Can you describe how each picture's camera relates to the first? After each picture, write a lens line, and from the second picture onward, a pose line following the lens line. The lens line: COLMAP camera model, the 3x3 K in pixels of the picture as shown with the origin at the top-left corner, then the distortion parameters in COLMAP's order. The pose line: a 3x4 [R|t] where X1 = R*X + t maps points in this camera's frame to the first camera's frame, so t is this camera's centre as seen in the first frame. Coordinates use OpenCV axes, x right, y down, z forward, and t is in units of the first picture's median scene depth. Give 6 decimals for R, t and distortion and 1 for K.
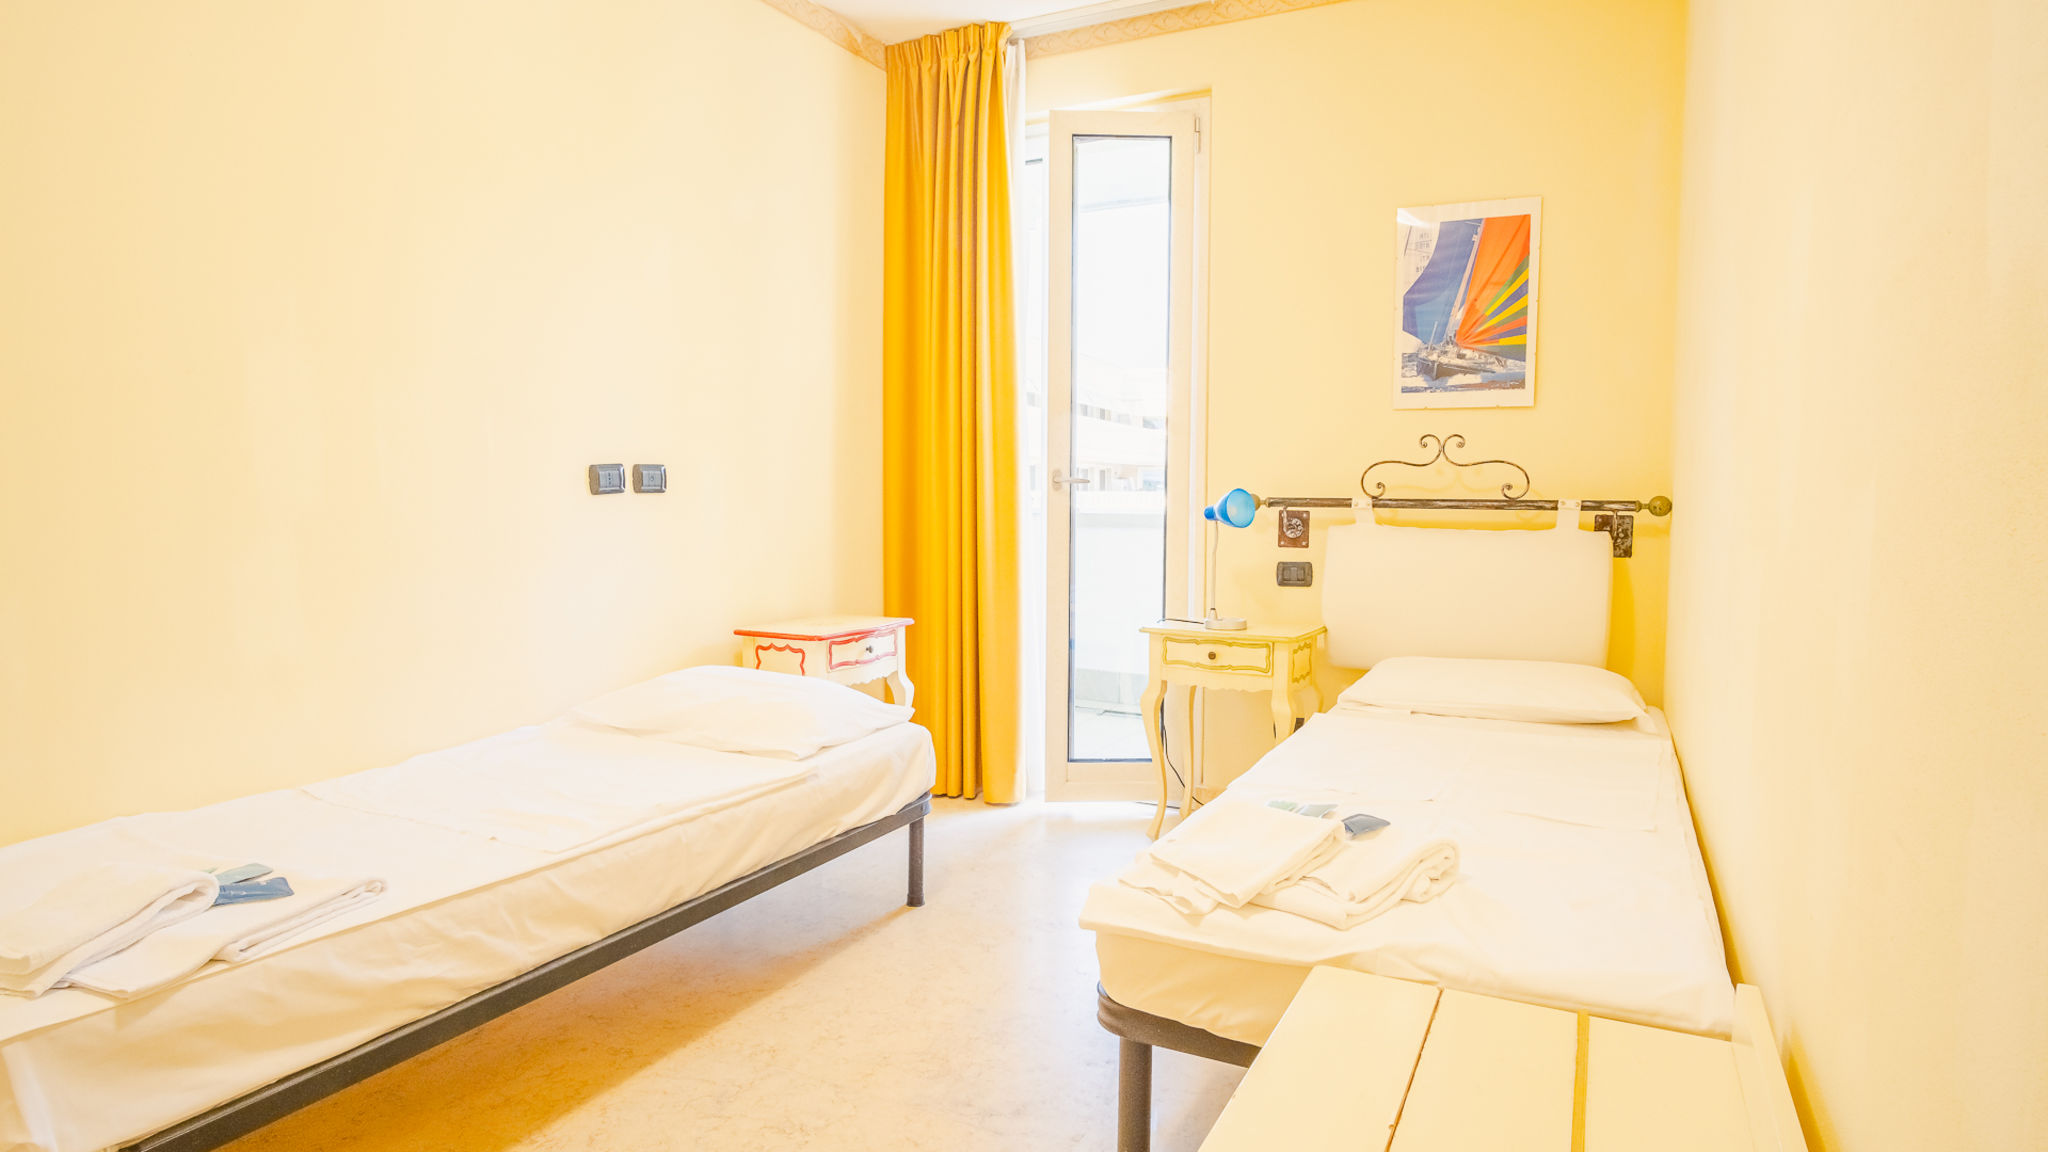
lens RADIAL K [[1105.4, 0, 1065.4], [0, 1105.4, 567.4], [0, 0, 1]] dist [-0.024808, 0.003672]
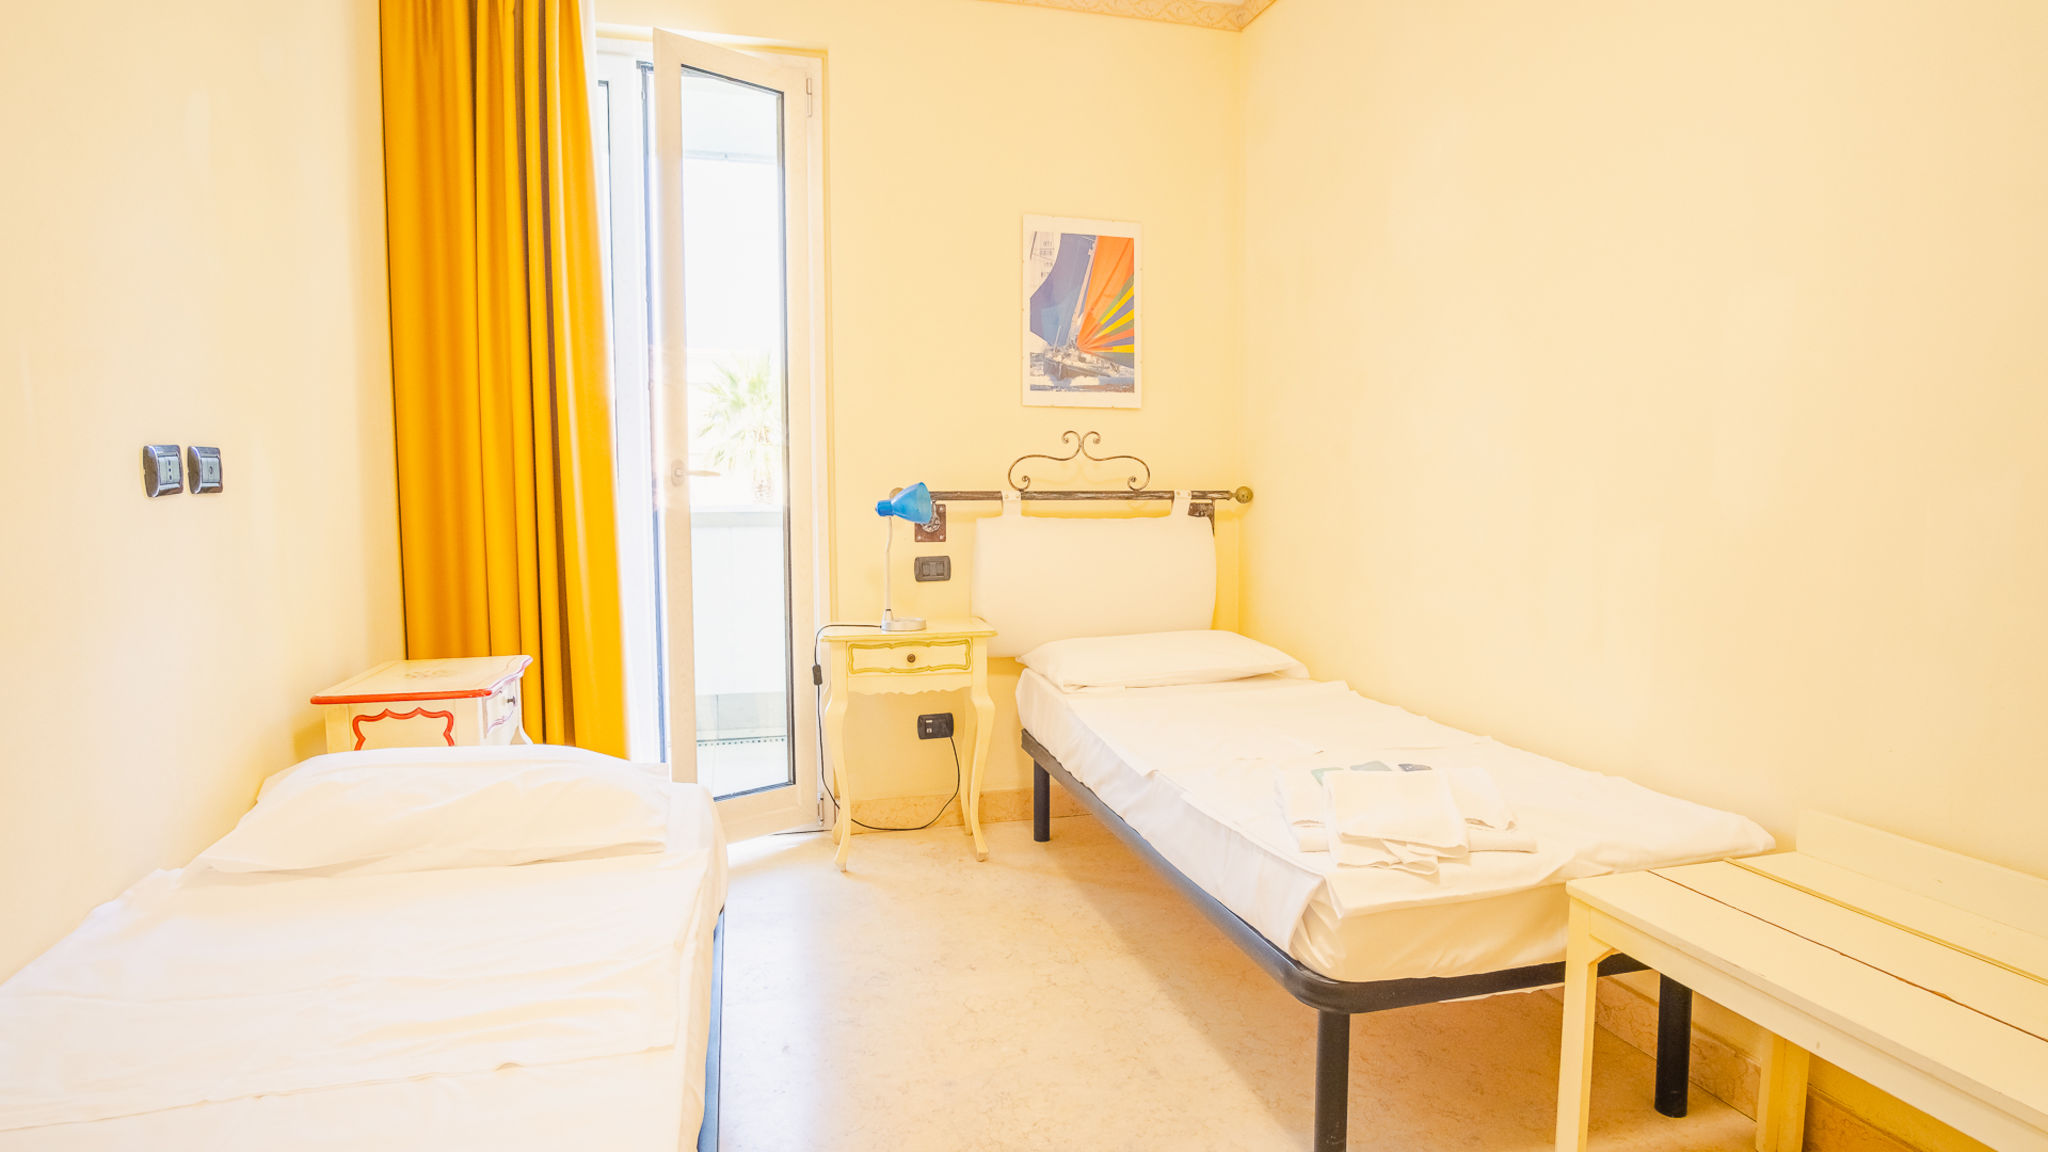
lens RADIAL K [[1105.4, 0, 1098.6], [0, 1105.4, 567.6], [0, 0, 1]] dist [-0.024808, 0.003672]
pose [[0.741515, -0.055219, 0.668660, -0.370616], [0.051496, 0.998352, 0.025339, -0.013538], [-0.668957, 0.015644, 0.743137, 0.181985]]
